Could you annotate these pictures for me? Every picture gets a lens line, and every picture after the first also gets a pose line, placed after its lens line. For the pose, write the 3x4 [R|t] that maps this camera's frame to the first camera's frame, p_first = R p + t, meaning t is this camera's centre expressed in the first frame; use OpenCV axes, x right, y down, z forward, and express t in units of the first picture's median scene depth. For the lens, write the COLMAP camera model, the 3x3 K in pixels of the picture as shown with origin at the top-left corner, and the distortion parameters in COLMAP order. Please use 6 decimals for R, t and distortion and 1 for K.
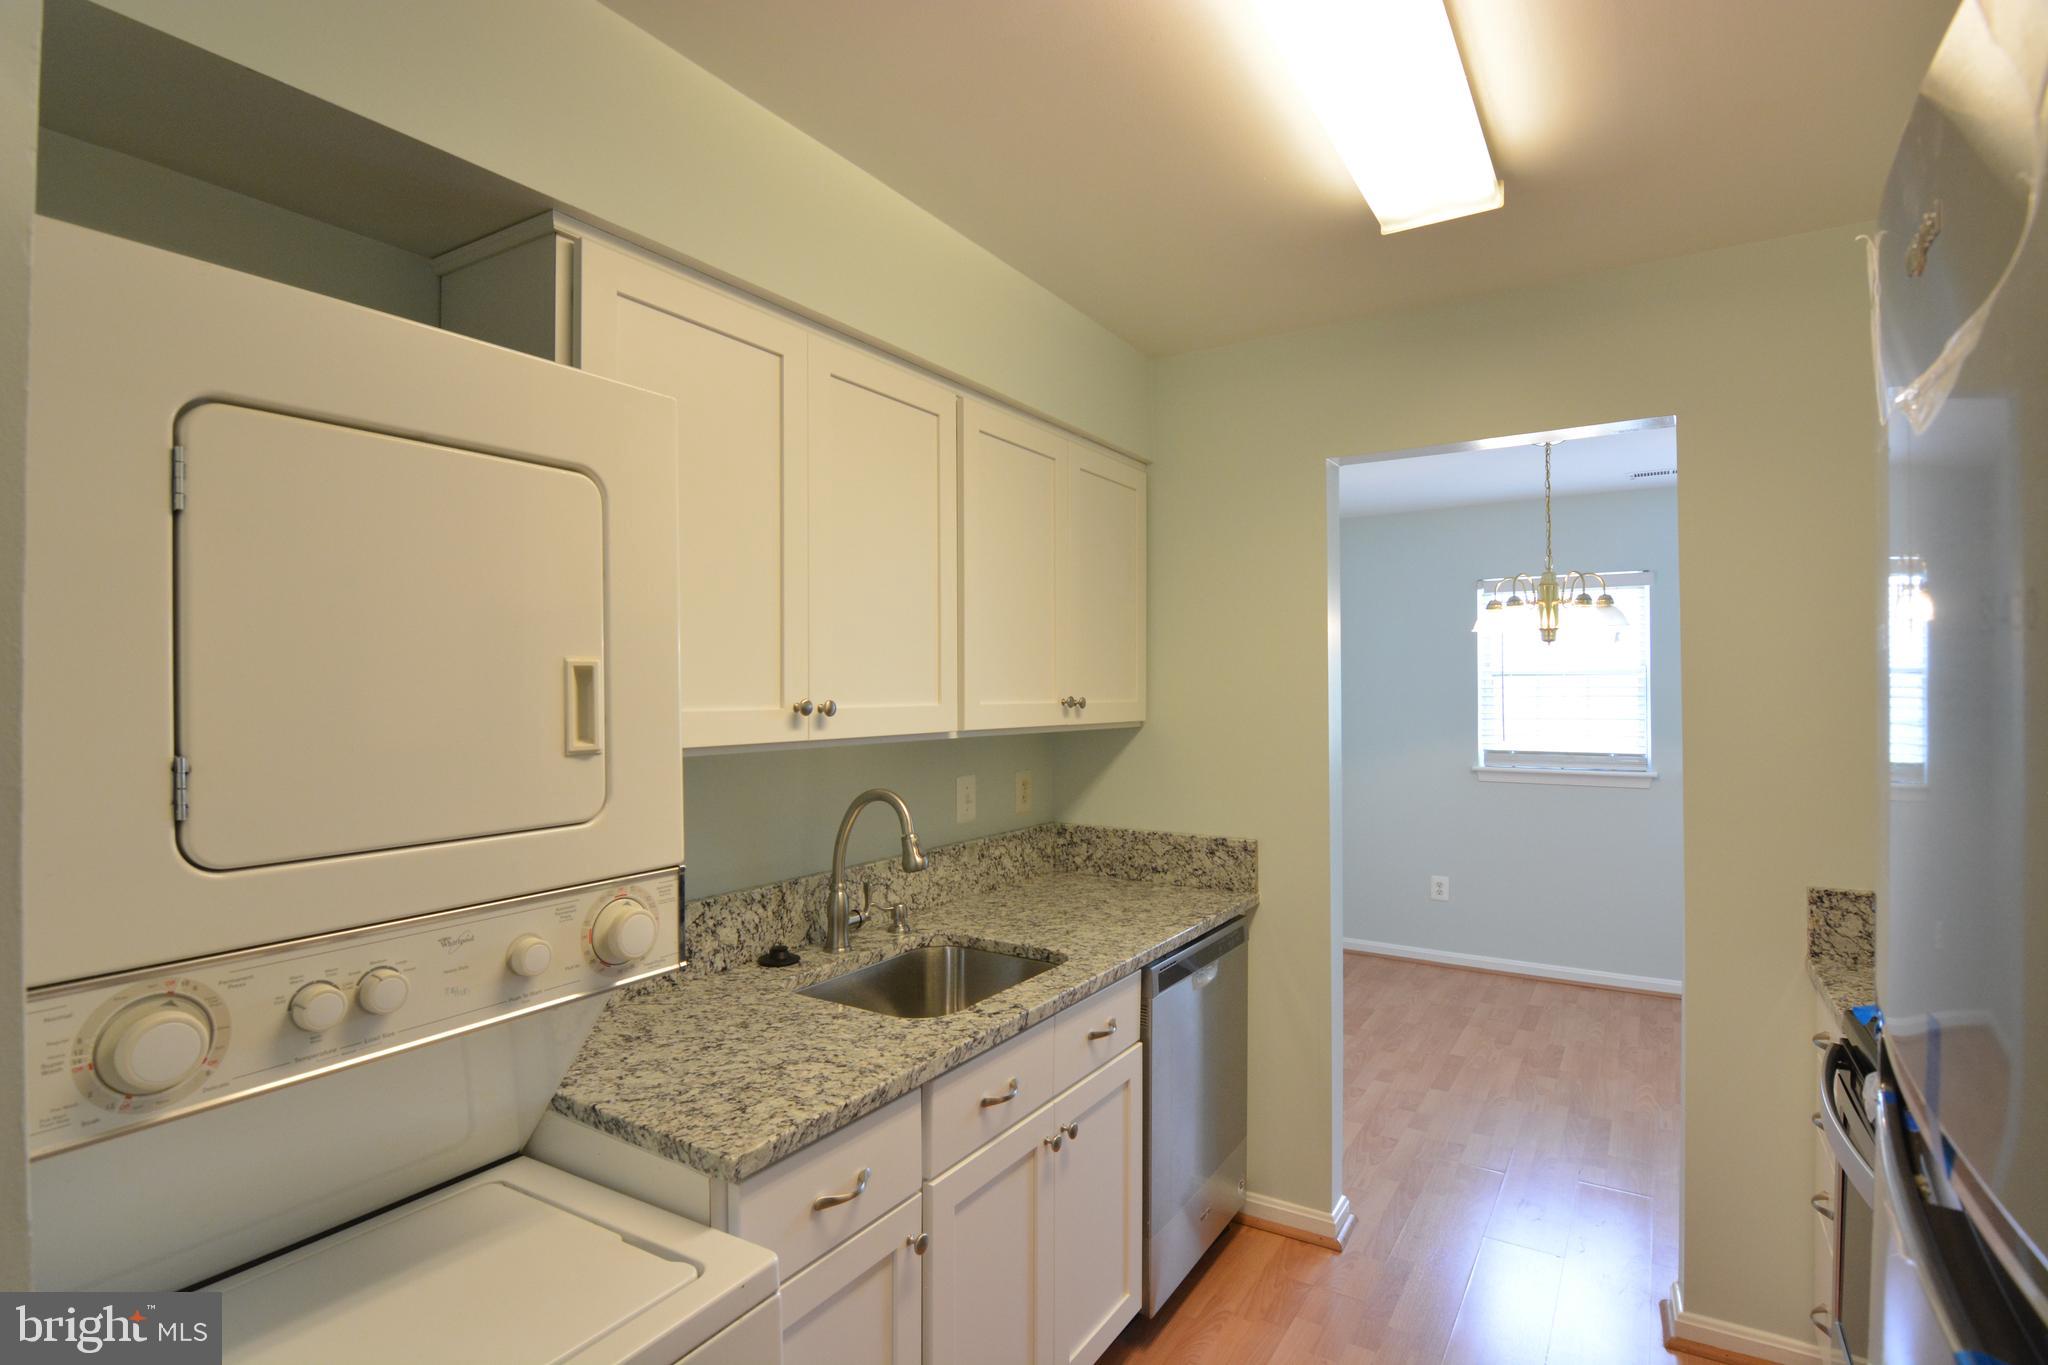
lens RADIAL K [[984.2, 0, 1017.6], [0, 984.2, 679.1], [0, 0, 1]] dist [-0.003126, -0.015012]
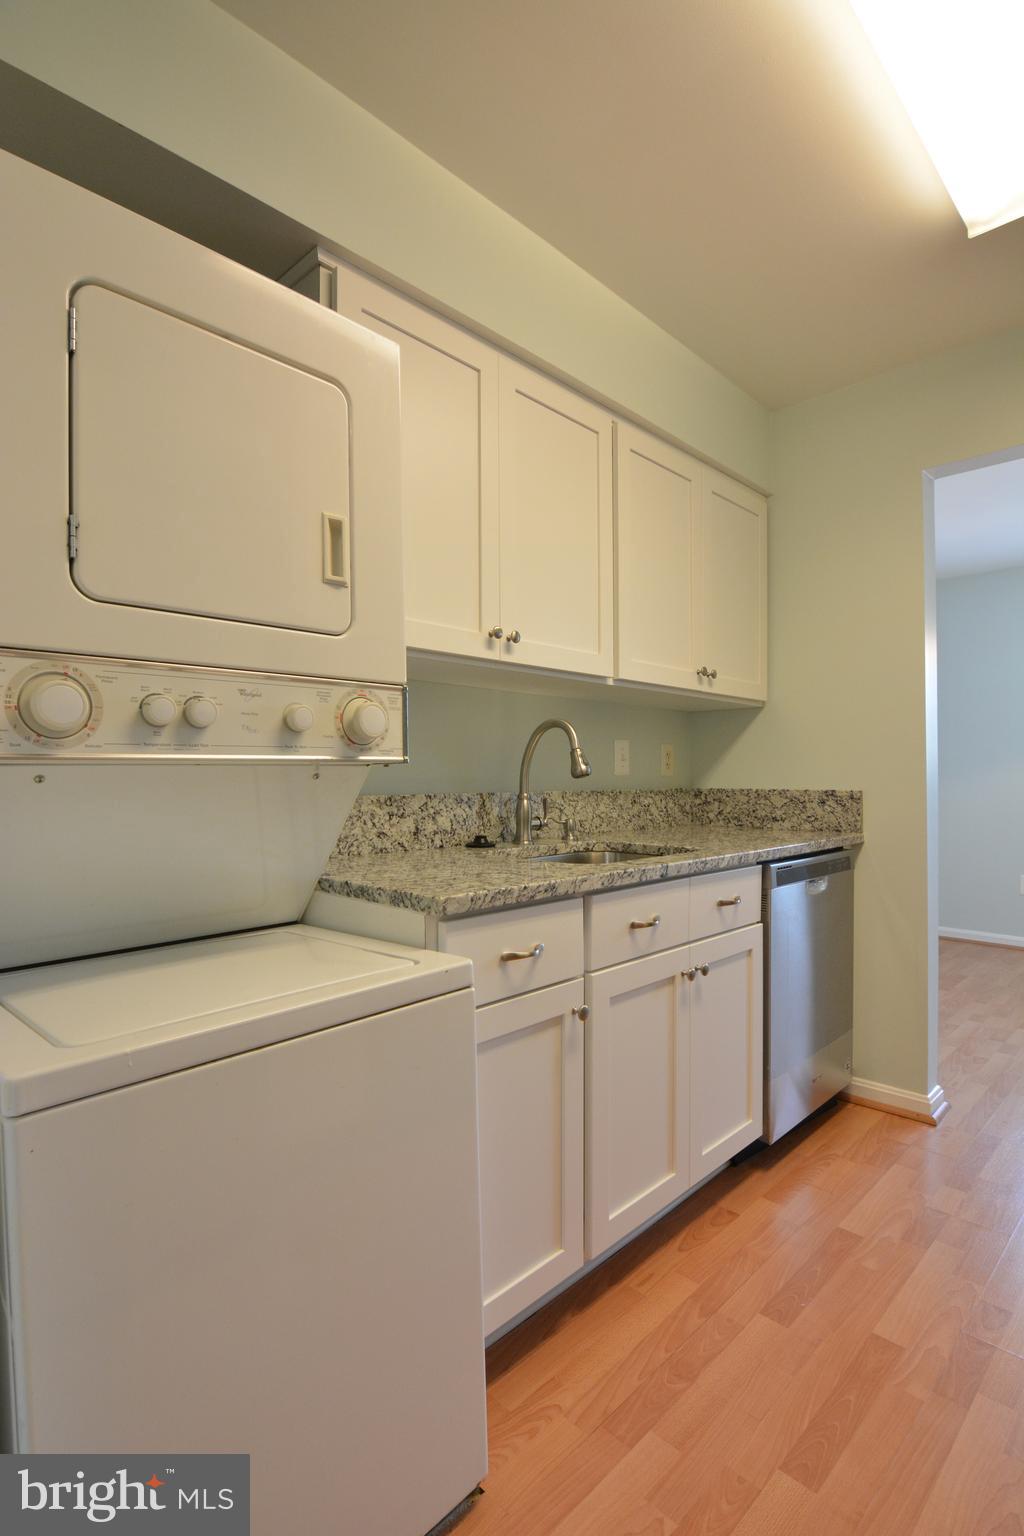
lens RADIAL K [[738.1, 0, 509.6], [0, 738.1, 772.7], [0, 0, 1]] dist [-0.003126, -0.015012]
pose [[0.978101, -0.001551, -0.208124, 0.005950], [0.003141, 0.999968, 0.007313, 0.140986], [0.208106, -0.007807, 0.978075, 0.013618]]
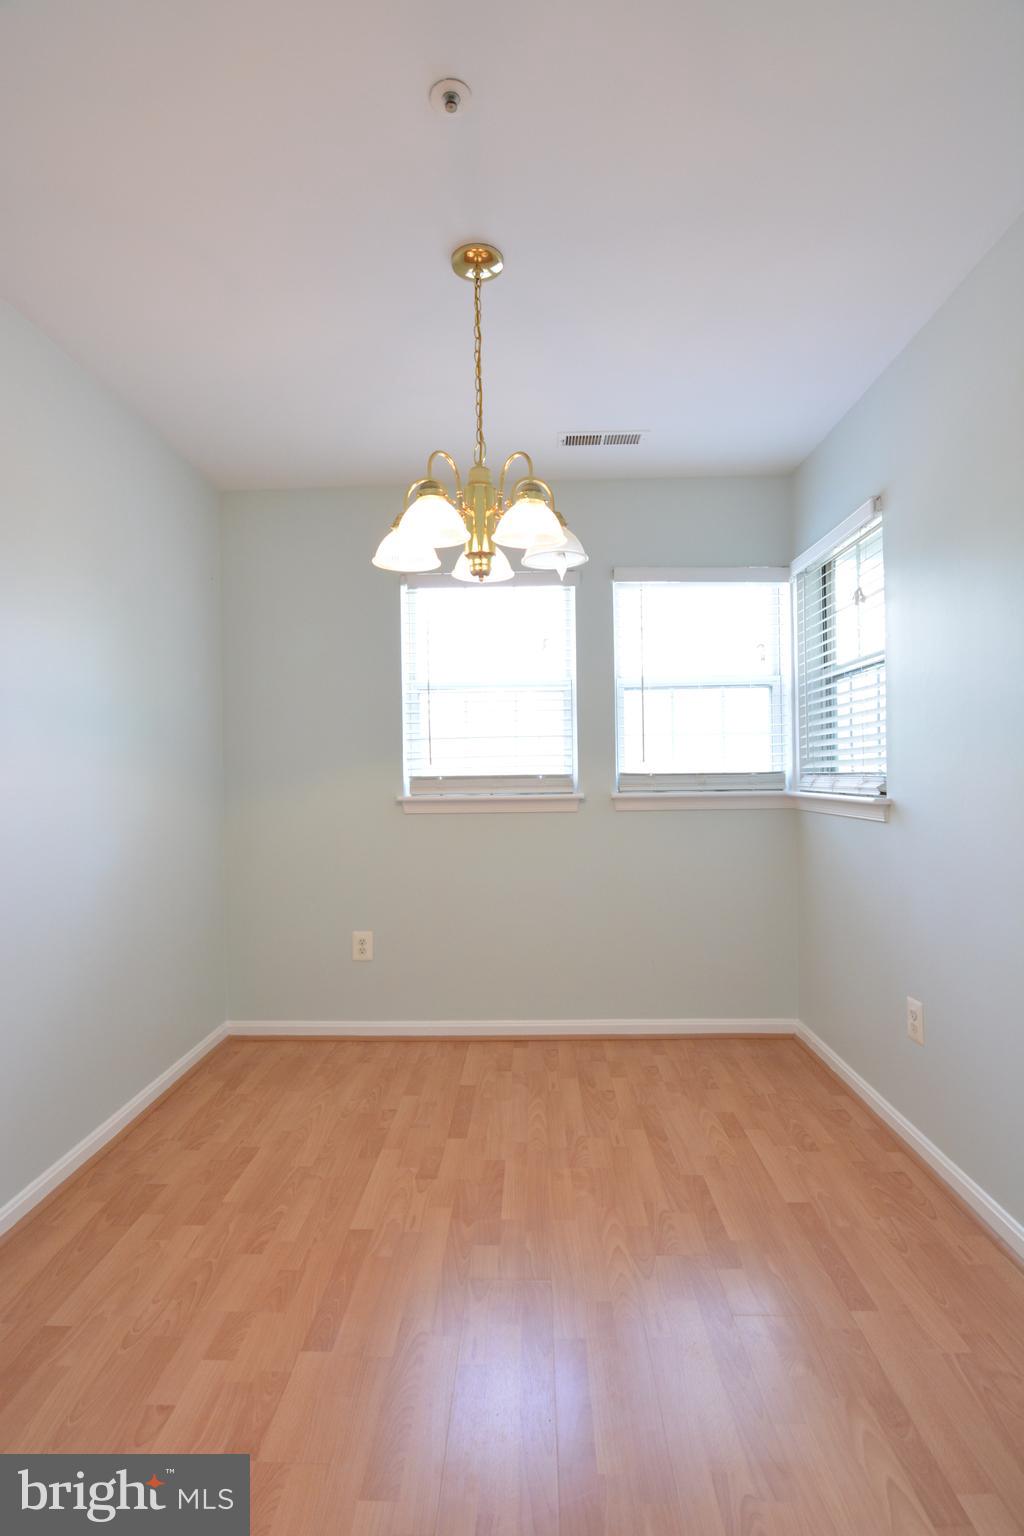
lens RADIAL K [[738.1, 0, 509.6], [0, 738.1, 772.7], [0, 0, 1]] dist [-0.003126, -0.015012]
pose [[0.853563, -0.012084, 0.520850, 0.437400], [0.007466, 0.999912, 0.010963, 0.125136], [-0.520936, -0.005468, 0.853578, 0.832222]]
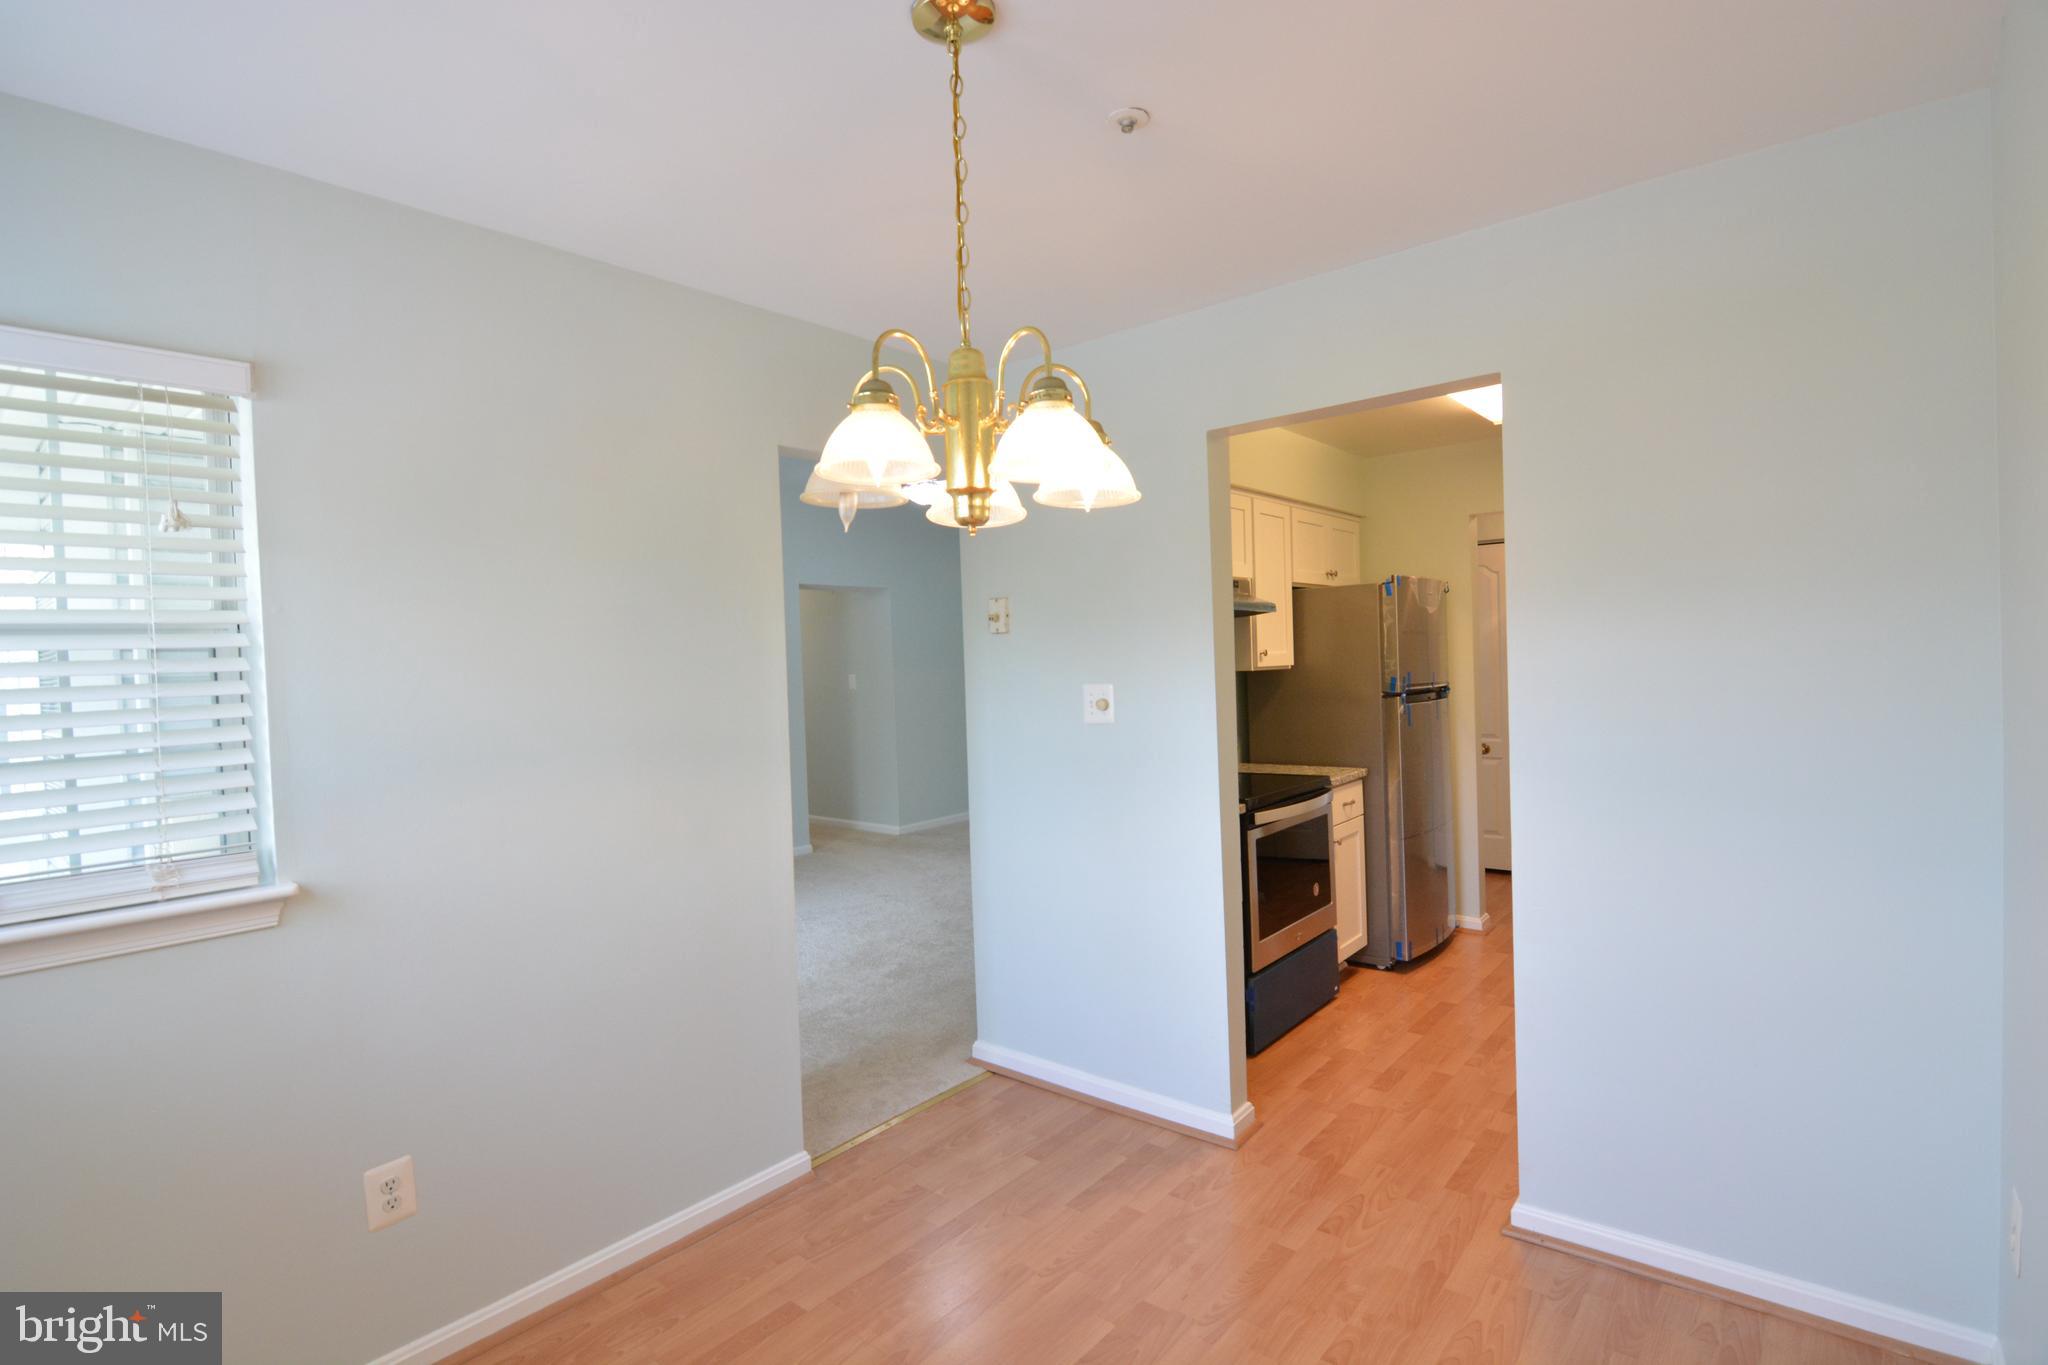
lens RADIAL K [[996.1, 0, 1018.0], [0, 996.1, 674.4], [0, 0, 1]] dist [-0.001991, -0.014113]
pose [[-0.992179, 0.033499, 0.120246, 0.688730], [0.034194, 0.999408, 0.003725, 0.031544], [-0.120050, 0.007807, -0.992737, 2.037804]]
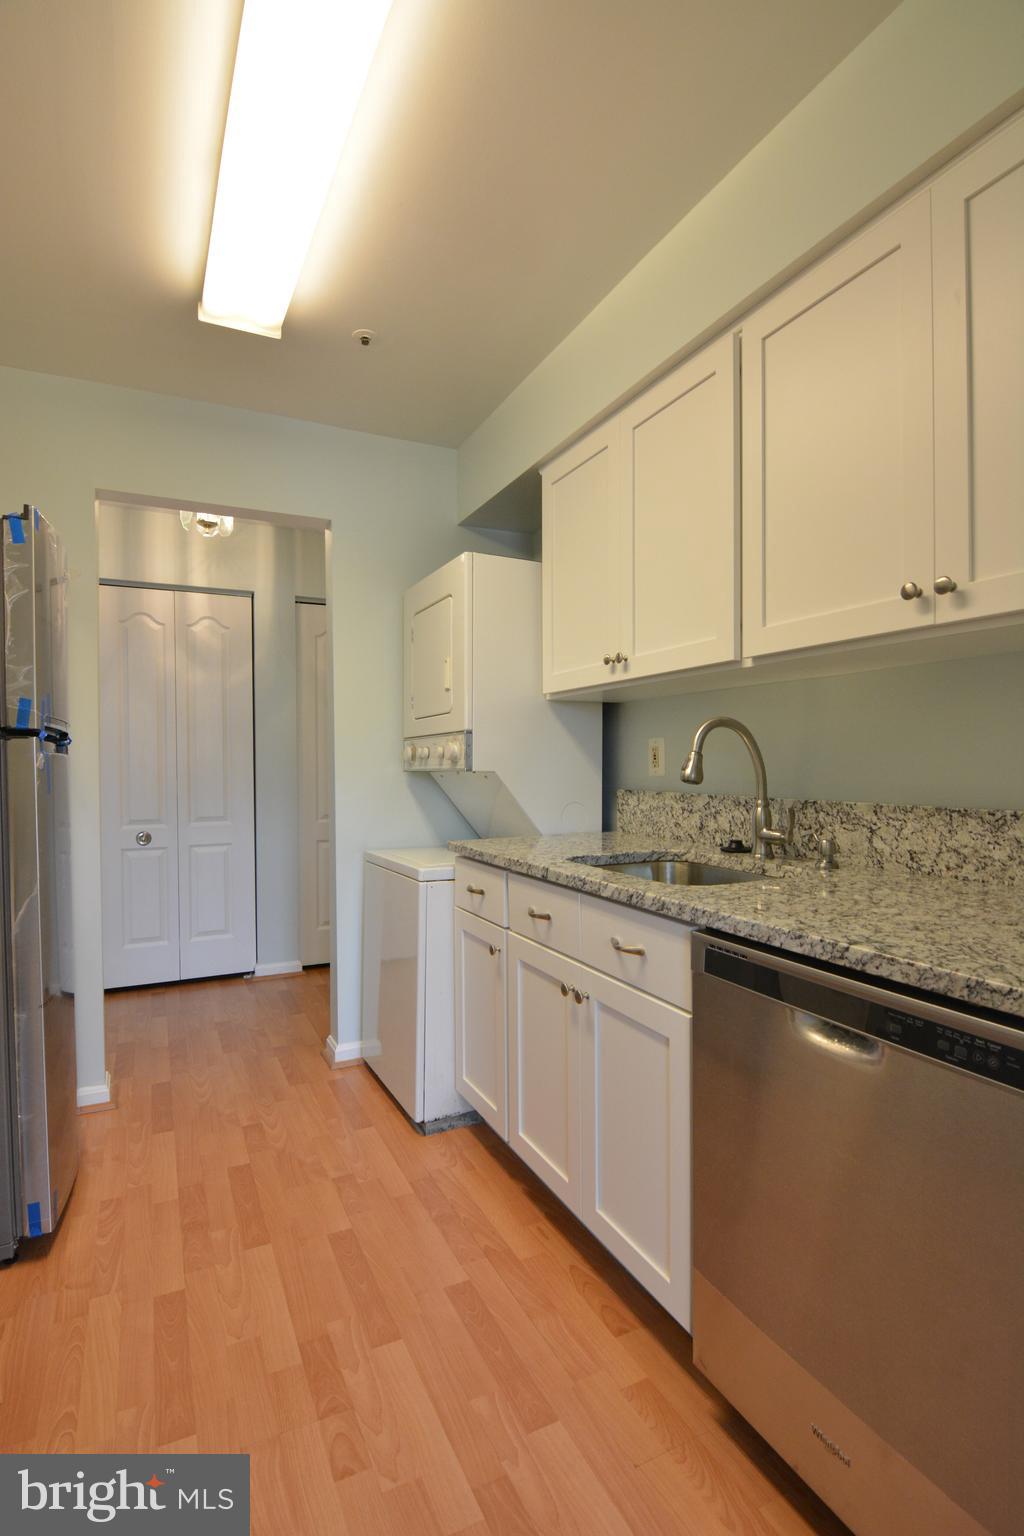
lens RADIAL K [[747.1, 0, 511.9], [0, 747.1, 772.2], [0, 0, 1]] dist [-0.001991, -0.014113]
pose [[-0.513899, 0.017361, -0.857675, 0.605800], [0.017979, 0.999794, 0.009465, 0.131364], [0.857662, -0.010557, -0.514105, 0.991155]]
